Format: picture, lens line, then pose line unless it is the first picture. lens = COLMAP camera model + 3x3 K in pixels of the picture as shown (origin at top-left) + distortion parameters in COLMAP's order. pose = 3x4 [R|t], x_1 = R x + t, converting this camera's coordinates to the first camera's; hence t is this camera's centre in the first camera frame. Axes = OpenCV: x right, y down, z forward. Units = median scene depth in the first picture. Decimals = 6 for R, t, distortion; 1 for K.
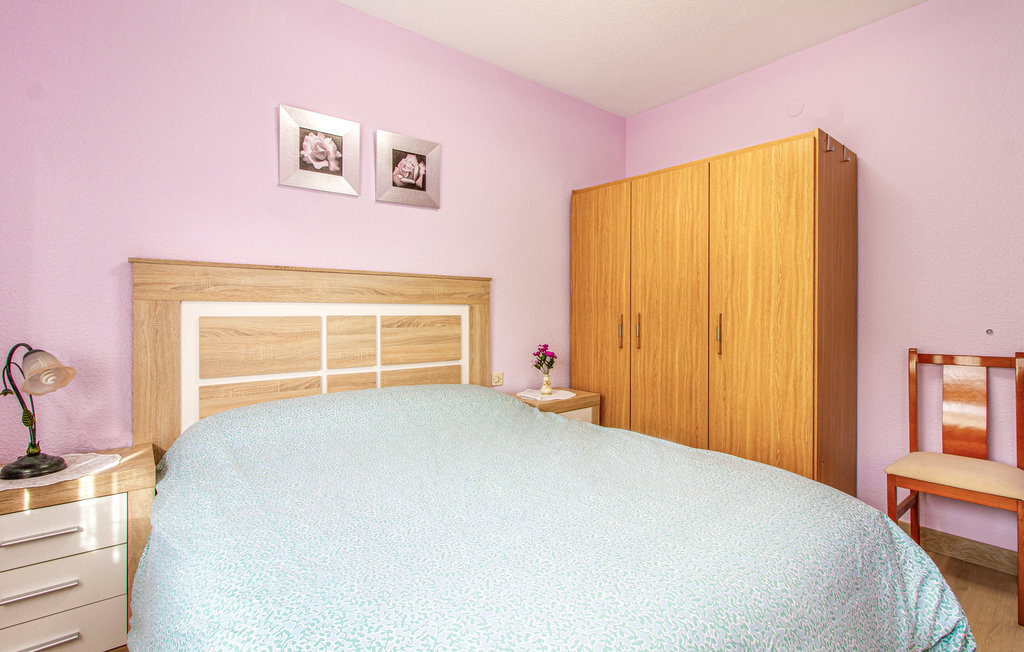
lens RADIAL K [[491.3, 0, 512.0], [0, 491.3, 326.0], [0, 0, 1]] dist [-0.000353, 0.000106]
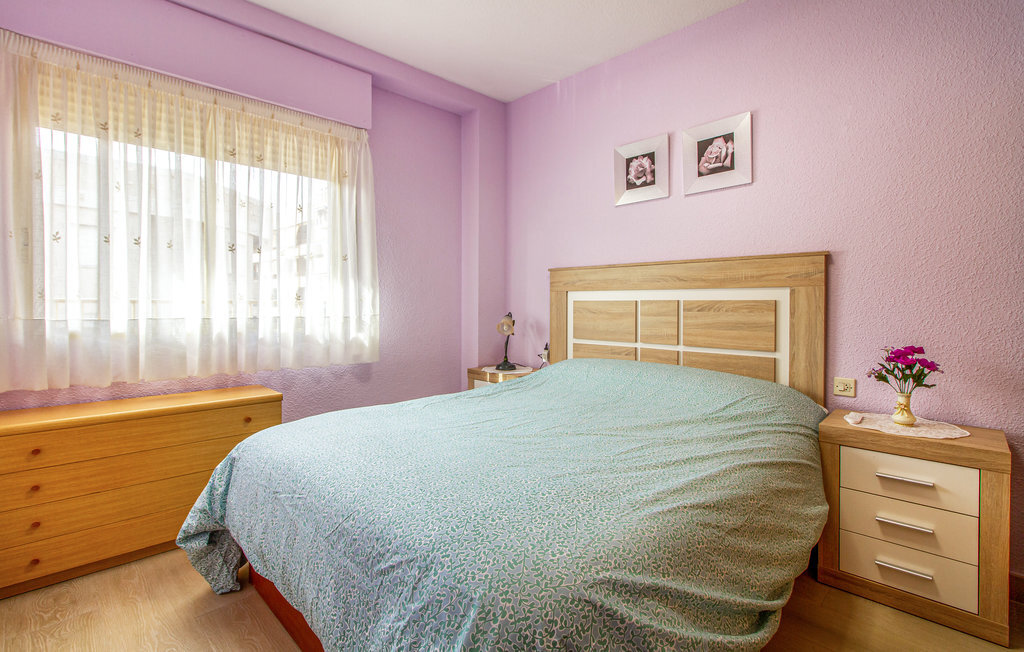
lens RADIAL K [[495.9, 0, 512.0], [0, 495.9, 316.8], [0, 0, 1]] dist [0.000295, -0.000002]
pose [[0.069612, 0.032386, -0.997048, 0.793900], [-0.025617, 0.999201, 0.030667, -0.008306], [0.997245, 0.023407, 0.070386, 0.533622]]
